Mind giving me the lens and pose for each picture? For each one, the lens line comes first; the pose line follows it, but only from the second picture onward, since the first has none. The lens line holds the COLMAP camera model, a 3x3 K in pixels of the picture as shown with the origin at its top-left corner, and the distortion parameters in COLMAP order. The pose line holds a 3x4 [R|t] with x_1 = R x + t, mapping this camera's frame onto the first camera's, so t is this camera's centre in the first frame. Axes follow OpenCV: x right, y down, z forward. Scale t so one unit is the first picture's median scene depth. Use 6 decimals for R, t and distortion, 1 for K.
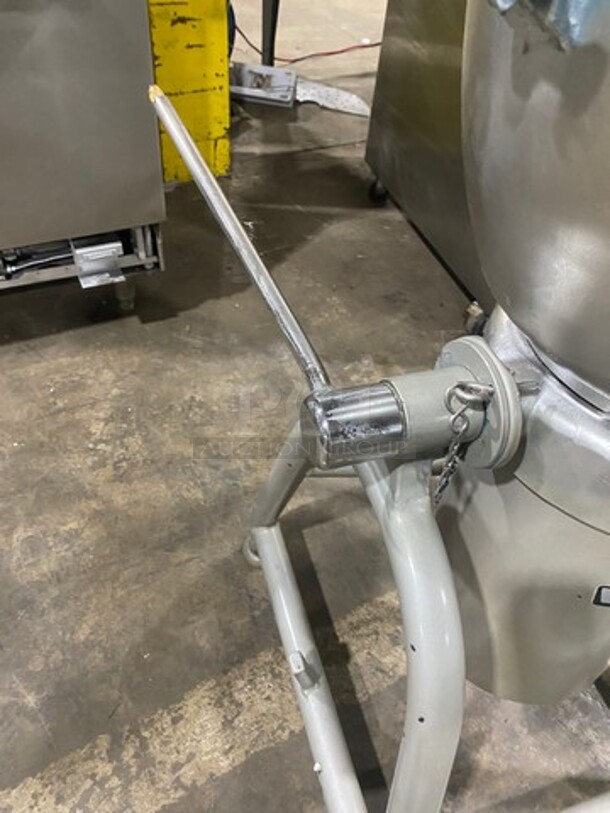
lens RADIAL K [[616.7, 0, 304.7], [0, 616.7, 406.3], [0, 0, 1]] dist [-0.004567, -0.006738]
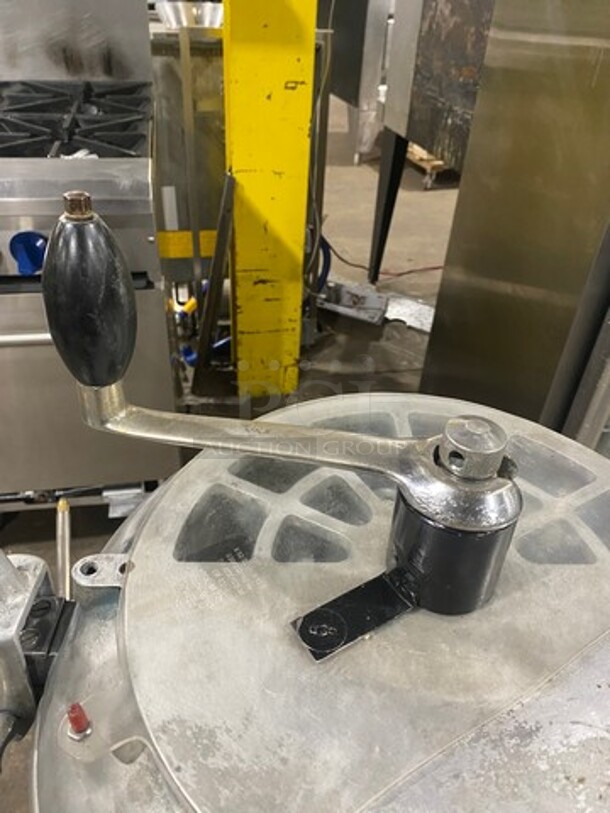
lens RADIAL K [[616.7, 0, 305.1], [0, 616.7, 406.6], [0, 0, 1]] dist [-0.004567, -0.006738]
pose [[0.965600, 0.136221, -0.221496, 0.124837], [-0.177963, 0.967256, -0.180954, -0.130731], [0.189593, 0.214148, 0.958225, -0.060245]]
